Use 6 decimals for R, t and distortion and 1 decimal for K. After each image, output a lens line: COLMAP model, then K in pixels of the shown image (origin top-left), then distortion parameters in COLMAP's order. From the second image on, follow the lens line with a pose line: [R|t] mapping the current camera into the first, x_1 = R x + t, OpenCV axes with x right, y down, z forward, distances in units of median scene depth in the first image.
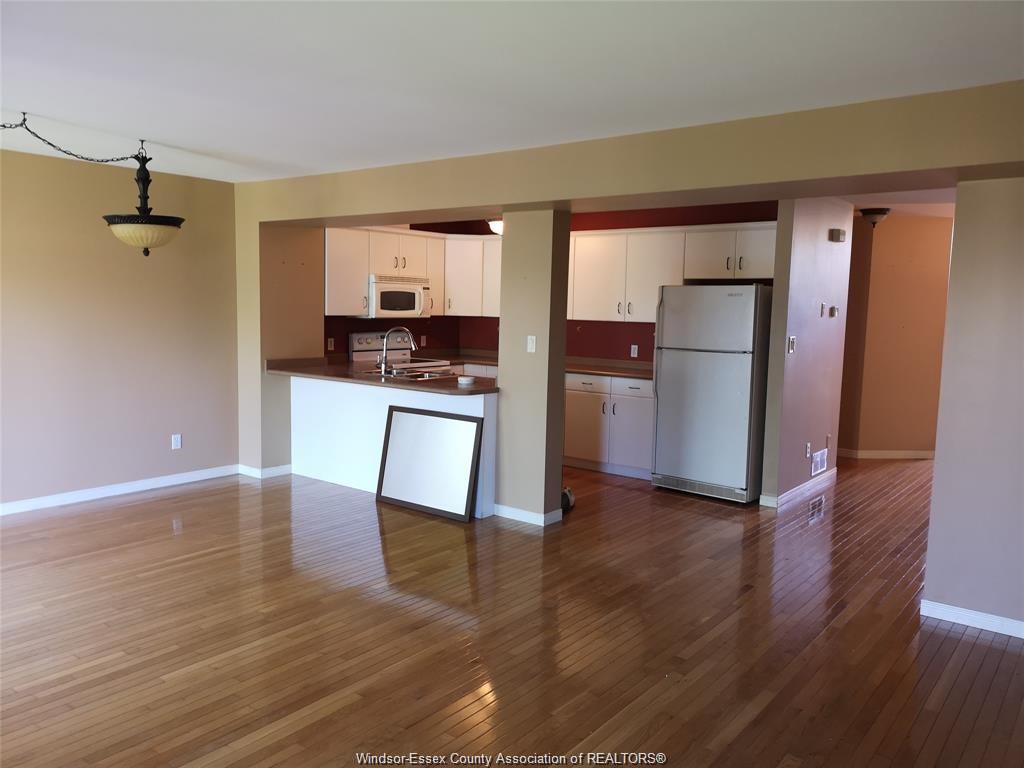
lens RADIAL K [[791.9, 0, 514.8], [0, 791.9, 380.5], [0, 0, 1]] dist [0.047707, -0.015965]
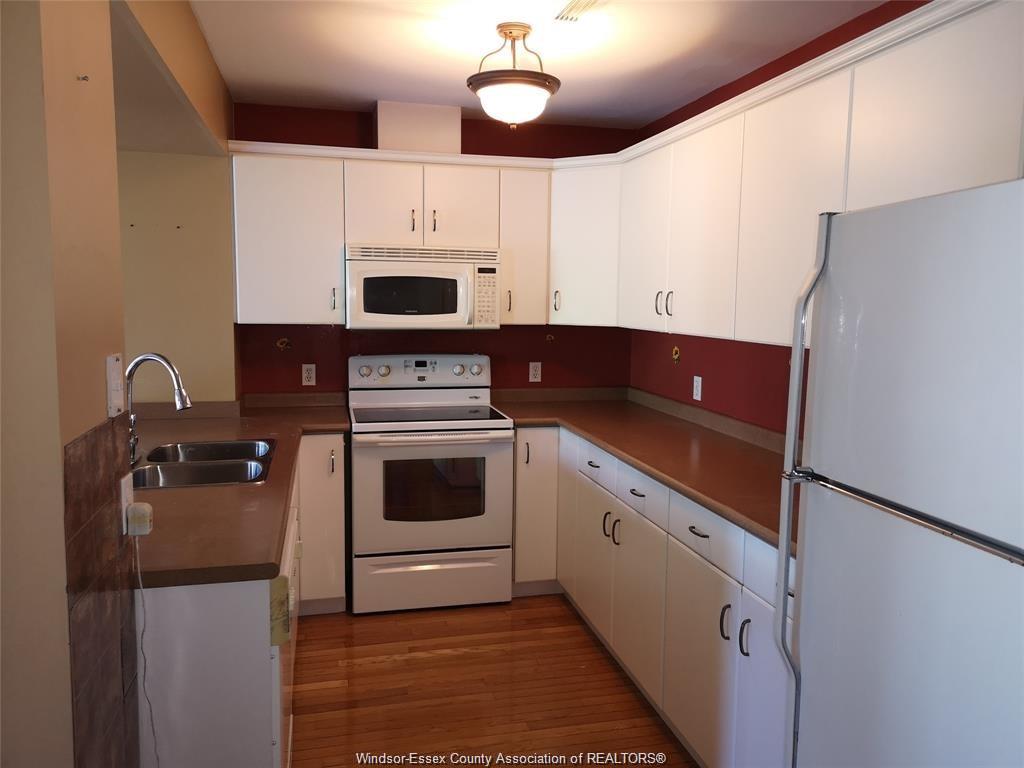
lens RADIAL K [[791.9, 0, 509.6], [0, 791.9, 382.7], [0, 0, 1]] dist [0.047707, -0.015965]
pose [[0.783385, 0.056046, -0.619005, 0.216209], [-0.055976, 0.998241, 0.019542, -0.056822], [0.619011, 0.019340, 0.785144, 0.627118]]
